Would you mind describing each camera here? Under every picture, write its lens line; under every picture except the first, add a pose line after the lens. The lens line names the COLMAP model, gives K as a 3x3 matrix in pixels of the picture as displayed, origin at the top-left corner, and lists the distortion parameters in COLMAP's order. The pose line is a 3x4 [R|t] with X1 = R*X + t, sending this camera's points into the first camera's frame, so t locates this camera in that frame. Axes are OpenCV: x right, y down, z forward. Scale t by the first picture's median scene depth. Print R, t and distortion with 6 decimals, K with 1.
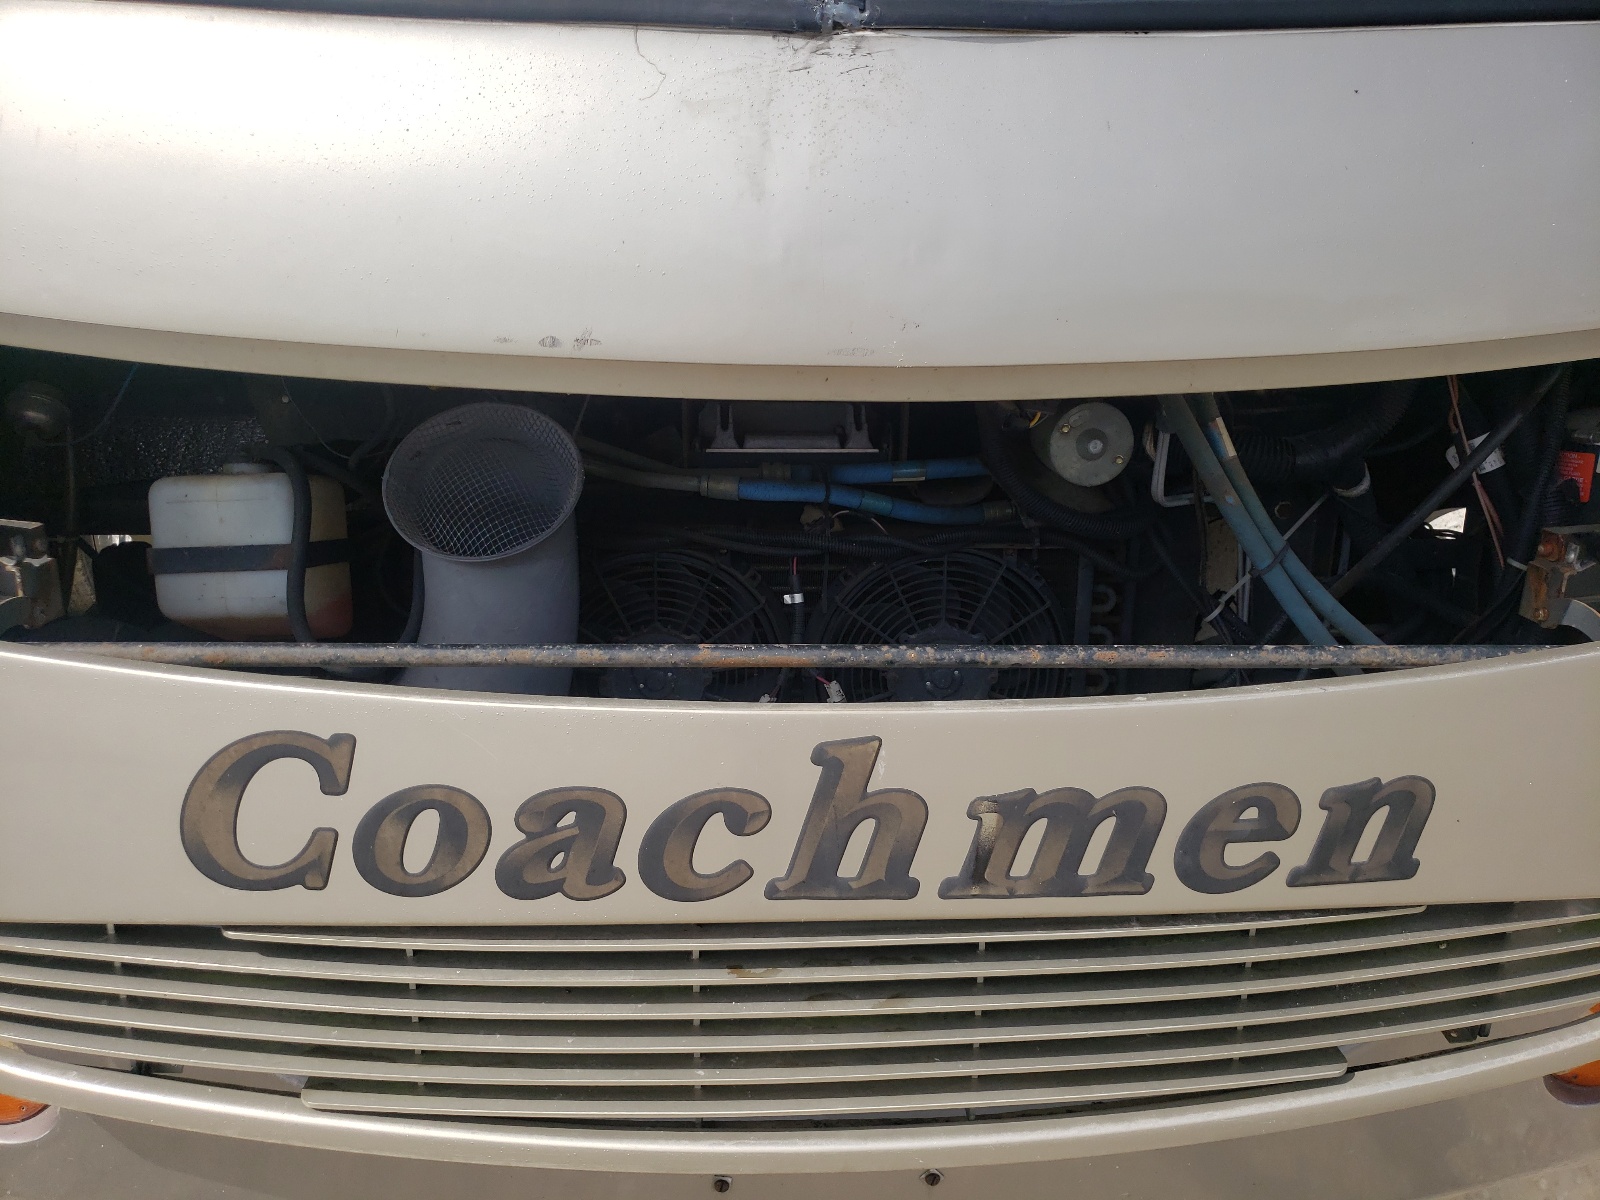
lens RADIAL K [[1253.8, 0, 801.5], [0, 1253.8, 603.5], [0, 0, 1]] dist [0.013918, -0.003595]
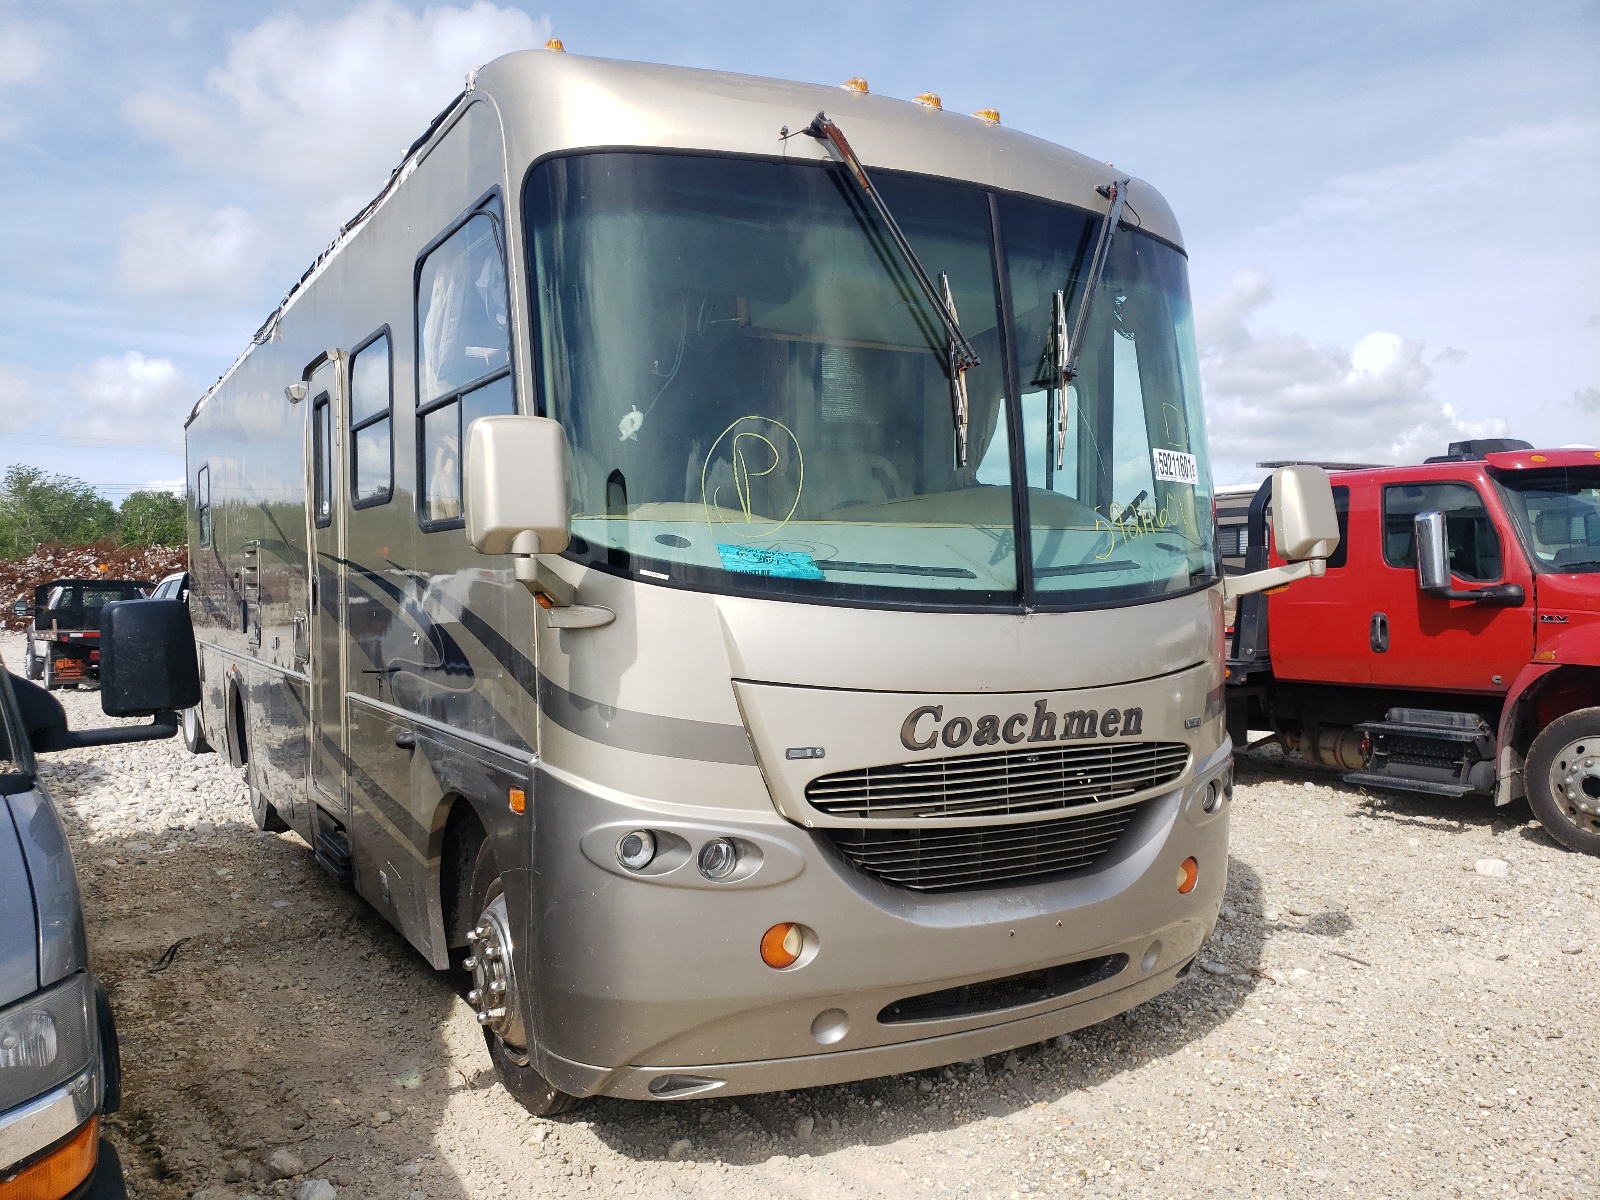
lens RADIAL K [[1253.8, 0, 789.6], [0, 1253.8, 615.3], [0, 0, 1]] dist [0.013918, -0.003595]
pose [[0.883592, -0.022914, 0.467696, -2.569069], [0.136729, 0.967899, -0.210895, 0.585813], [-0.447851, 0.250292, 0.858361, -2.208118]]
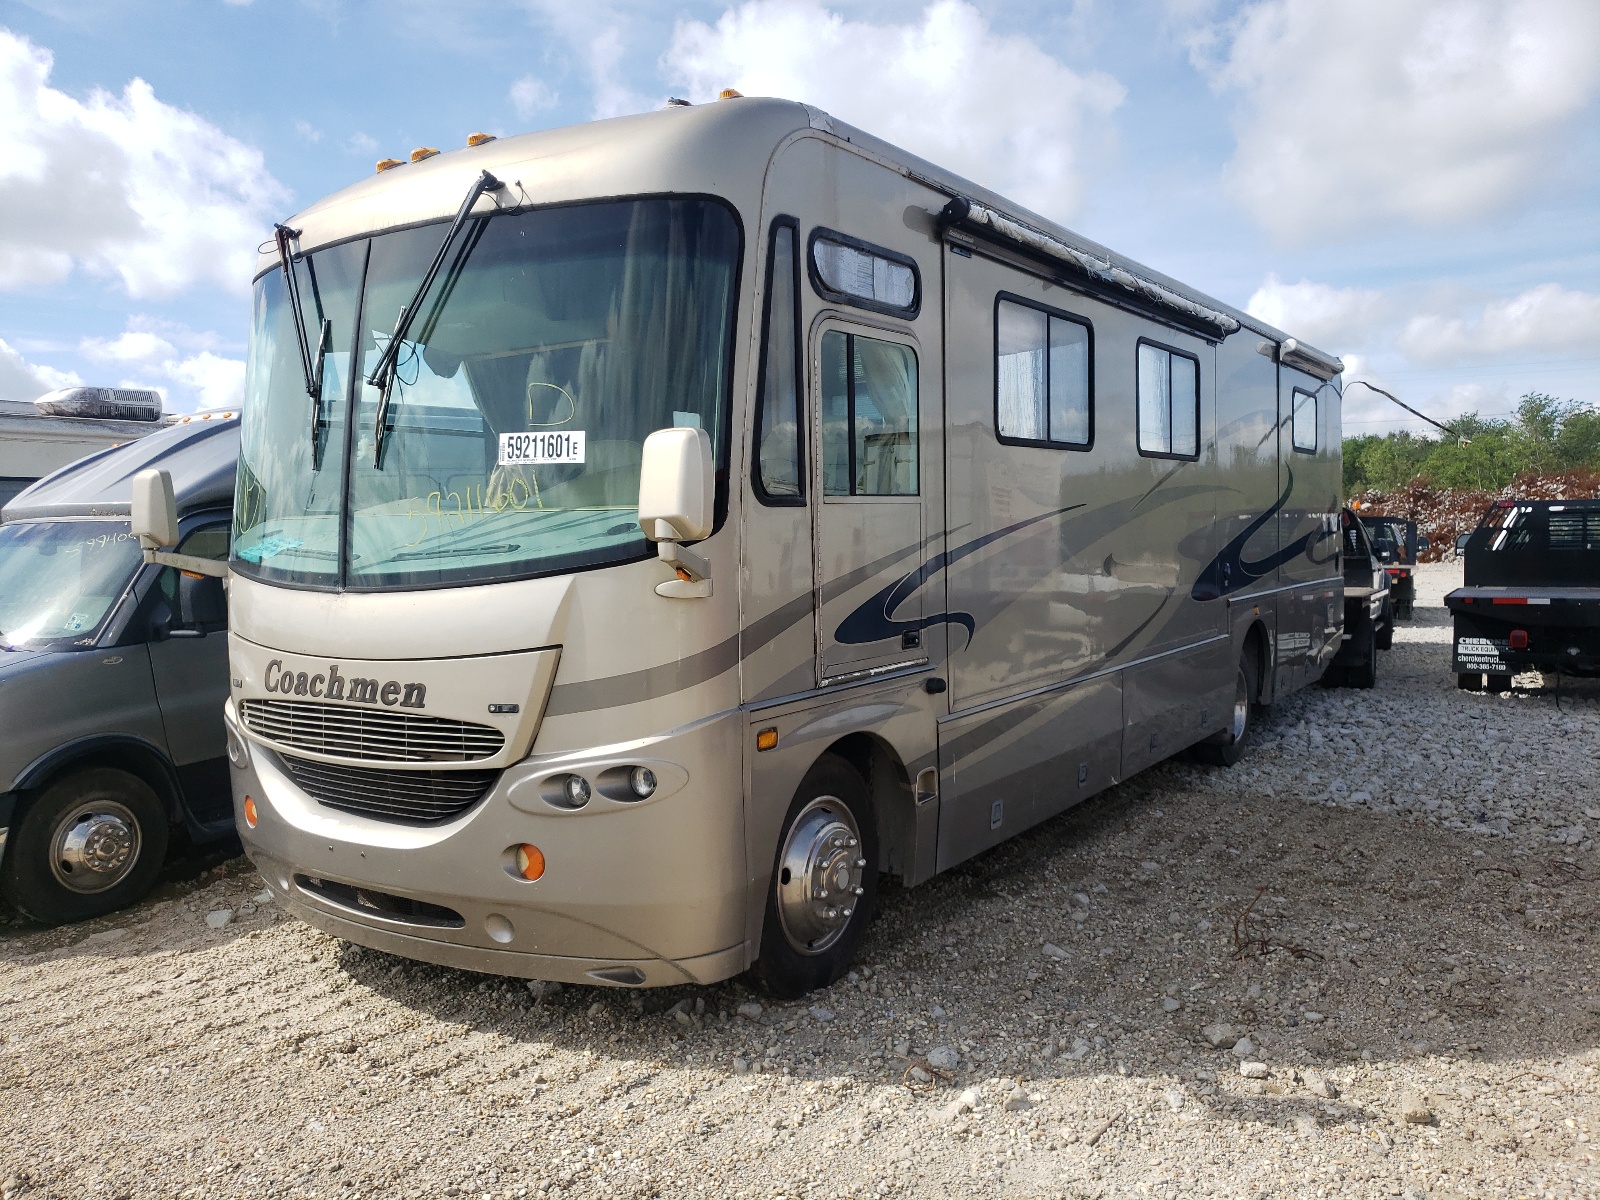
lens RADIAL K [[1253.8, 0, 794.6], [0, 1253.8, 583.1], [0, 0, 1]] dist [0.013918, -0.003595]
pose [[0.790626, -0.002227, -0.612295, 4.490807], [-0.135833, 0.974438, -0.178939, 0.429728], [0.597042, 0.224644, 0.770114, -1.820847]]
